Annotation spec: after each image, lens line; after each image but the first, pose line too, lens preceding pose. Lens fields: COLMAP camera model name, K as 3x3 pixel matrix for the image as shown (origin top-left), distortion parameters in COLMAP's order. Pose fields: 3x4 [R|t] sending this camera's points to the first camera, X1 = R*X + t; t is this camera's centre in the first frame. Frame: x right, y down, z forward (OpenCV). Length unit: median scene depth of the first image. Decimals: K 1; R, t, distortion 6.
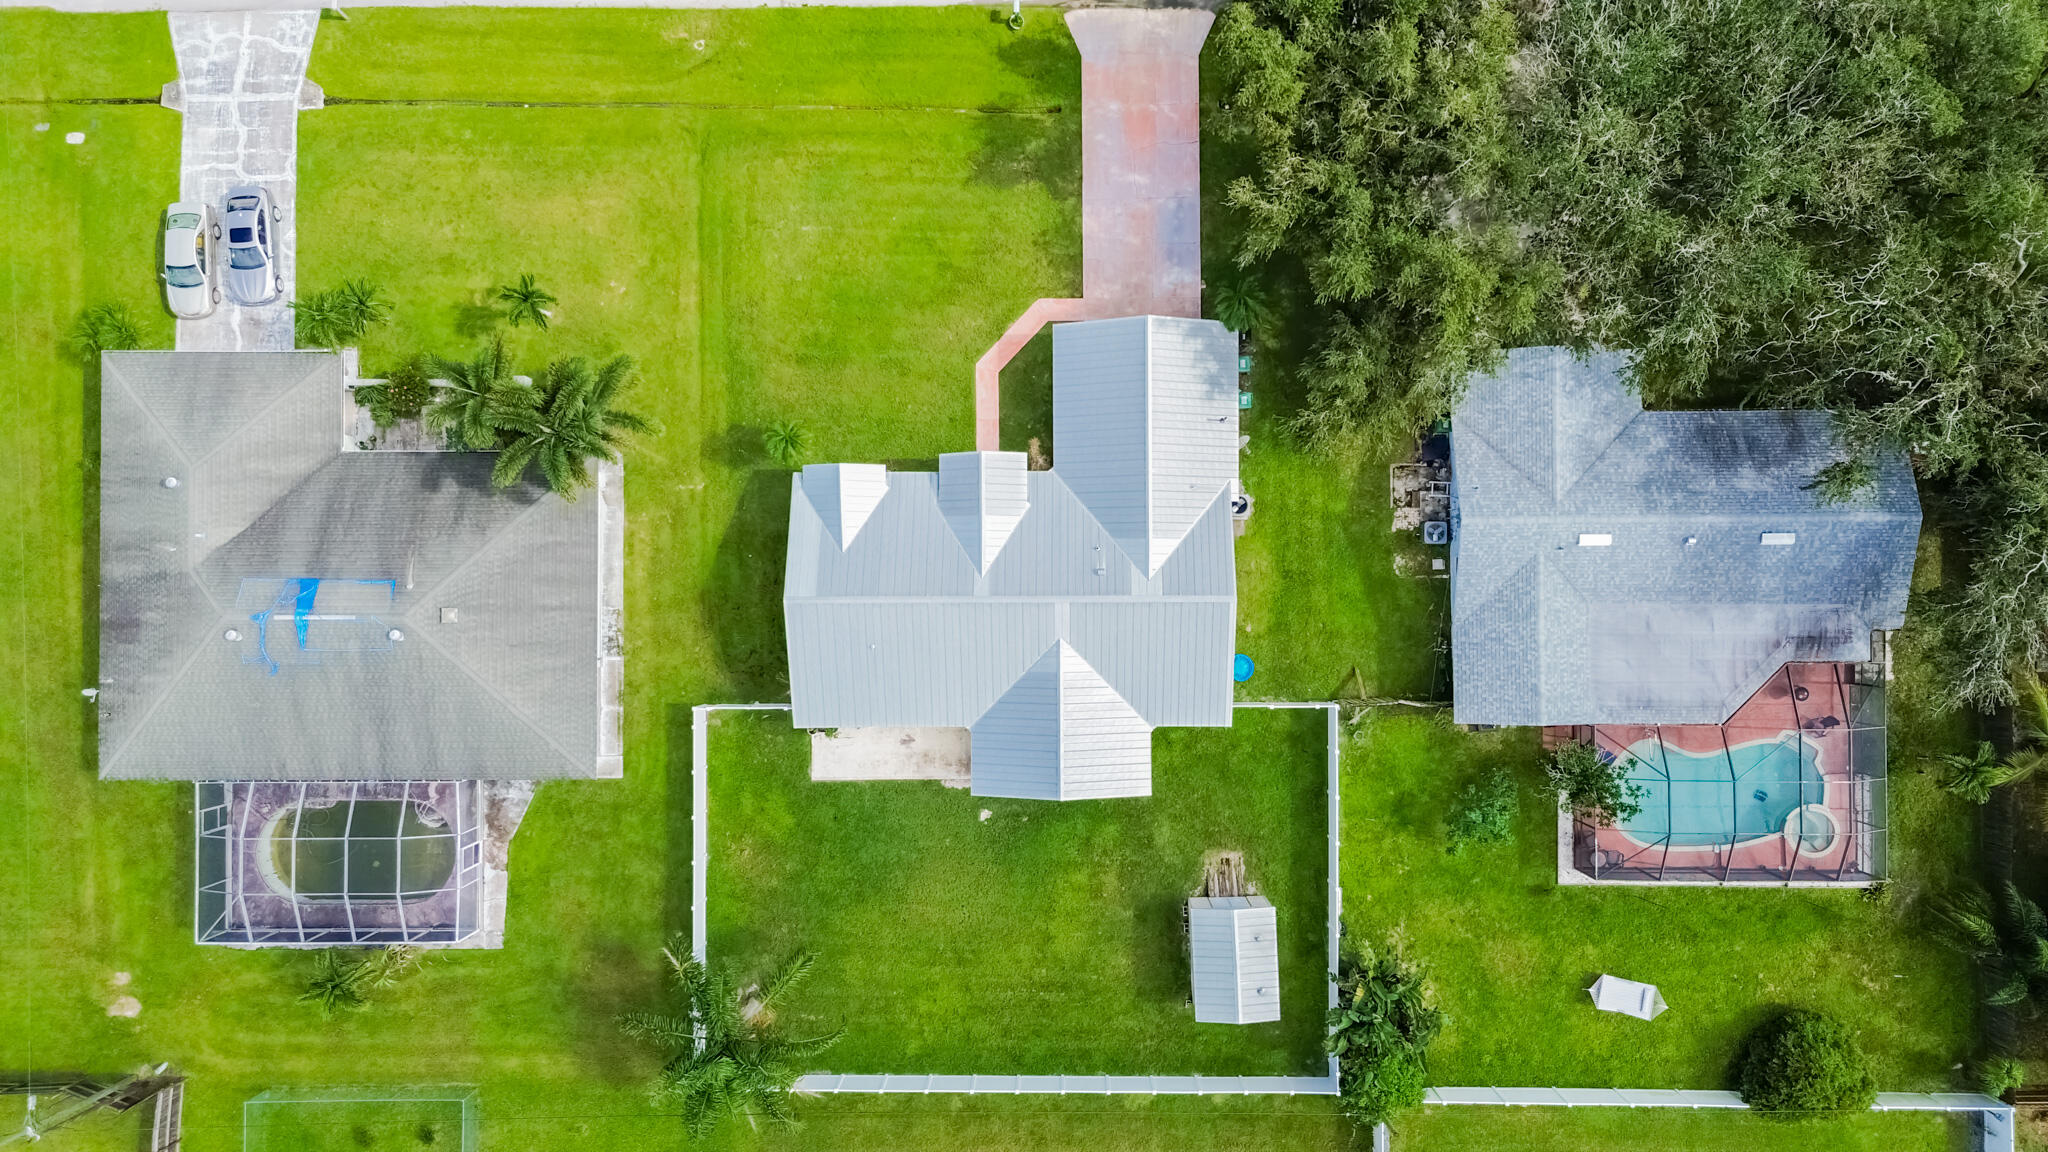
lens RADIAL K [[1437.6, 0, 1031.3], [0, 1437.6, 572.3], [0, 0, 1]] dist [0.041132, -0.028233]
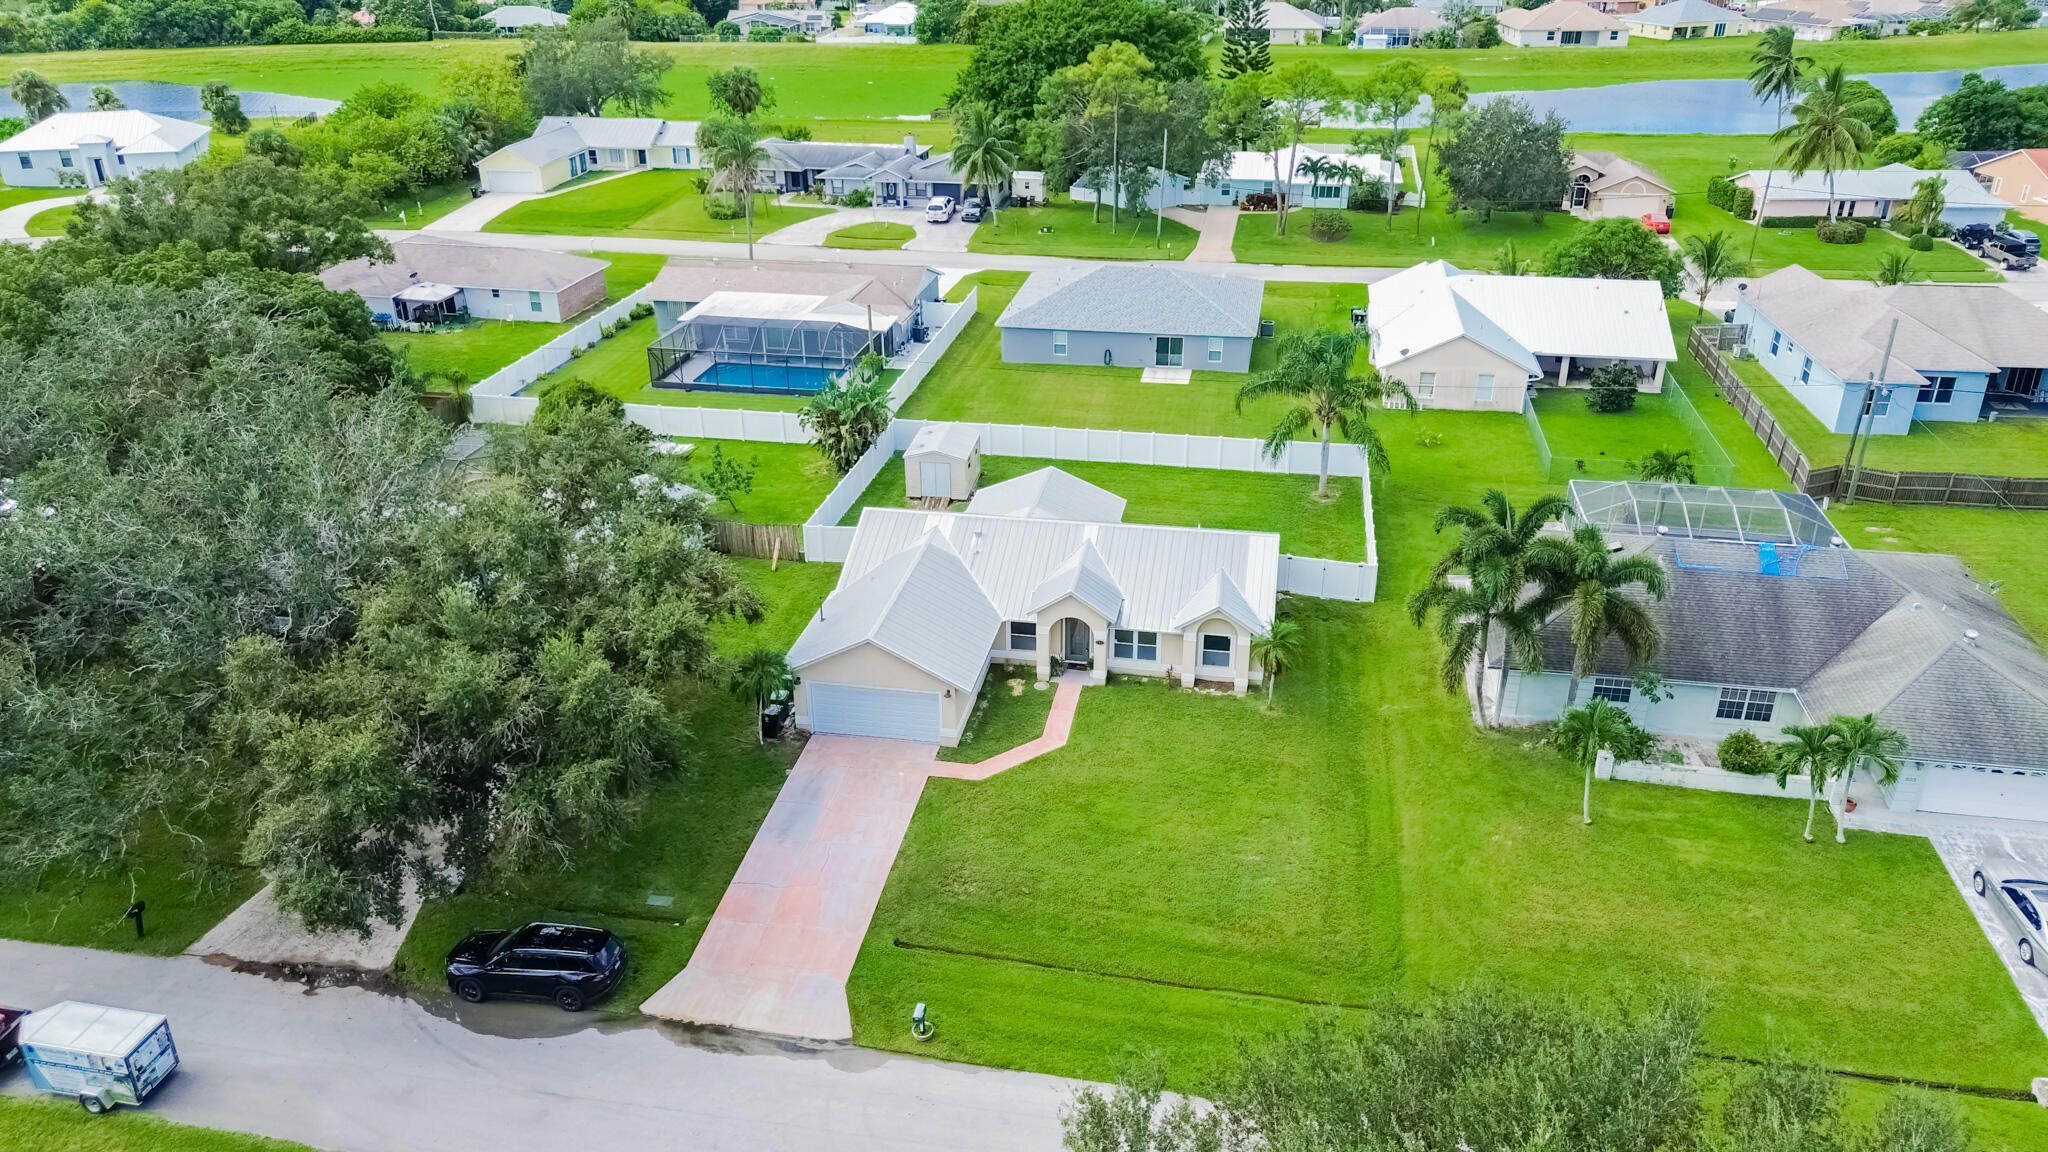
lens RADIAL K [[1437.6, 0, 1031.3], [0, 1437.6, 572.3], [0, 0, 1]] dist [0.041132, -0.028233]
pose [[-0.983014, -0.053964, 0.175419, -0.169557], [0.181812, -0.416869, 0.890598, -0.905869], [0.025066, 0.907363, 0.419599, 0.548653]]
